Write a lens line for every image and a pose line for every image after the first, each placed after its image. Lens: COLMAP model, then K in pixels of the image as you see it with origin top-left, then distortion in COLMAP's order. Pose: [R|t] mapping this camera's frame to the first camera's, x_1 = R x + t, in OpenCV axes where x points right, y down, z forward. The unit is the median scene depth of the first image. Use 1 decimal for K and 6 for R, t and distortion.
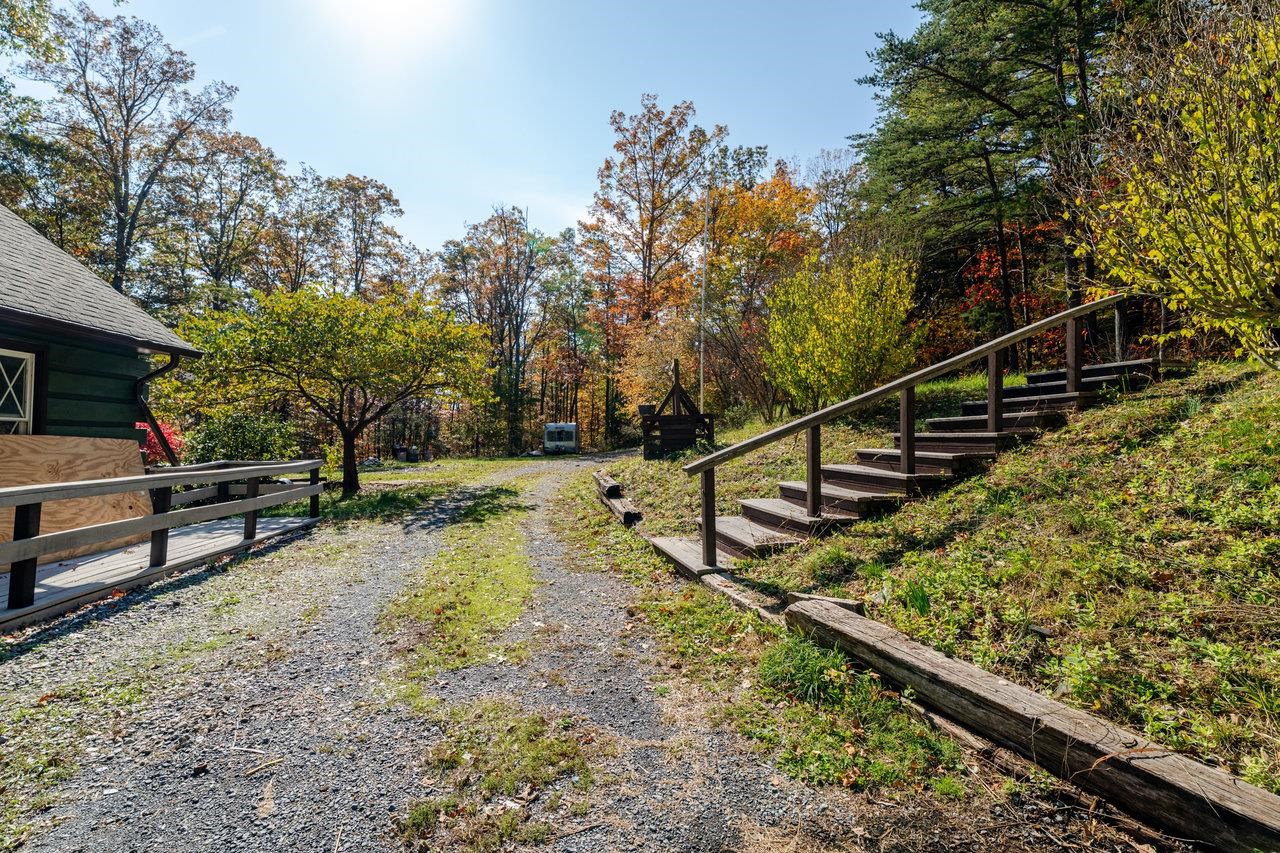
lens RADIAL K [[573.7, 0, 635.9], [0, 573.7, 415.2], [0, 0, 1]] dist [-0.001520, -0.000227]
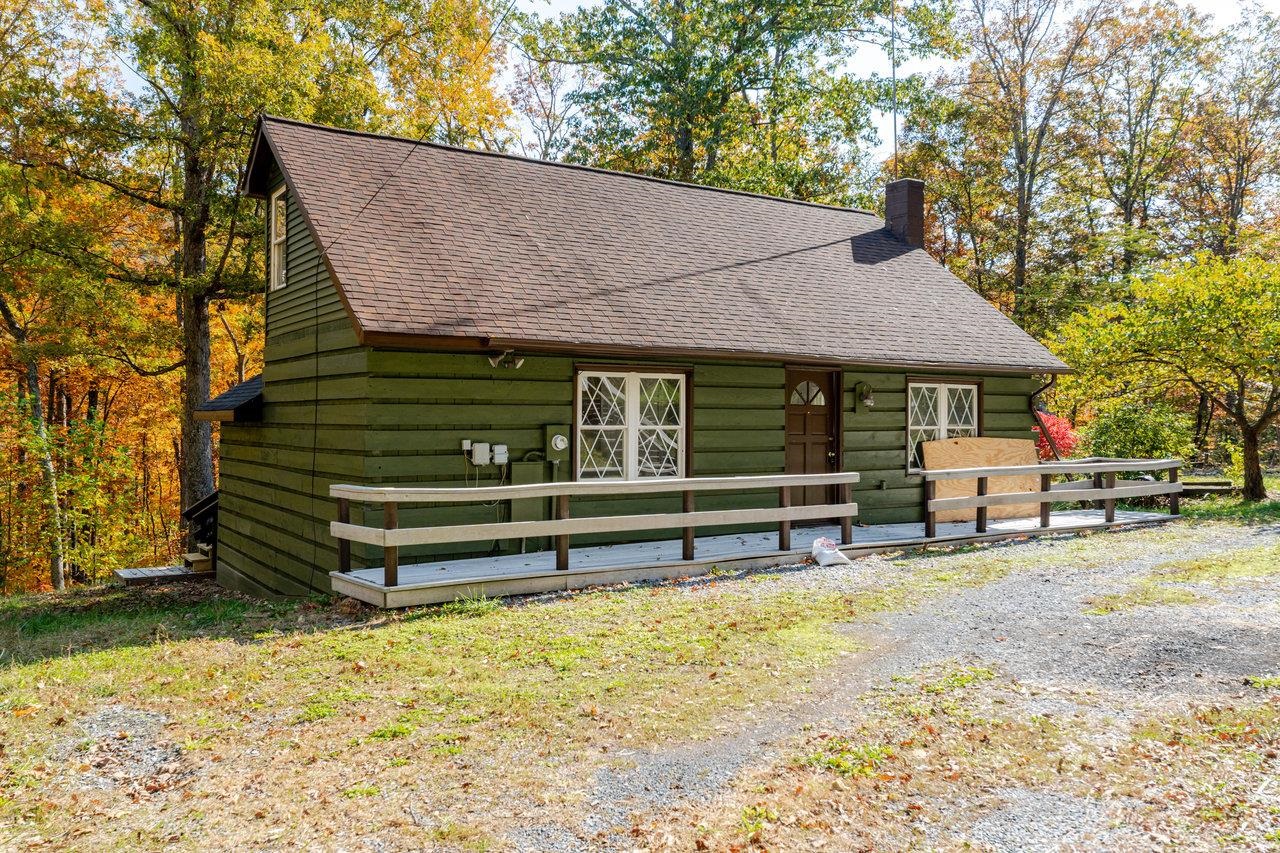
lens RADIAL K [[1011.0, 0, 640.0], [0, 1011.0, 426.5], [0, 0, 1]] dist [-0.003041, 0.015096]
pose [[0.451824, -0.000525, -0.892107, 0.187489], [0.039344, 0.999039, 0.019338, -0.015935], [0.891239, -0.043837, 0.451410, -0.201340]]
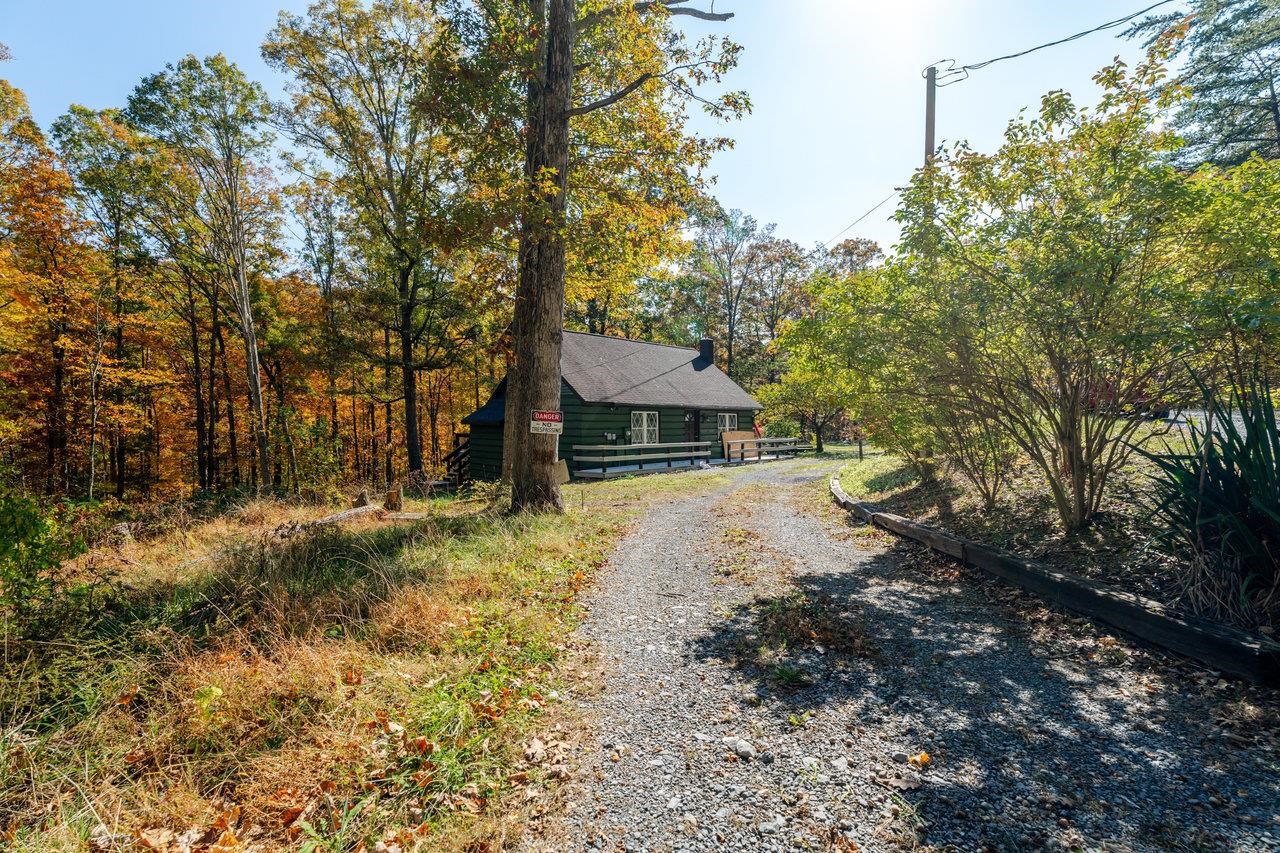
lens RADIAL K [[590.8, 0, 639.3], [0, 590.8, 409.5], [0, 0, 1]] dist [-0.000628, -0.005037]
pose [[0.651426, -0.017679, -0.758506, 0.404988], [0.032604, 0.999457, 0.004707, -0.036547], [0.758011, -0.027797, 0.651649, -0.531152]]
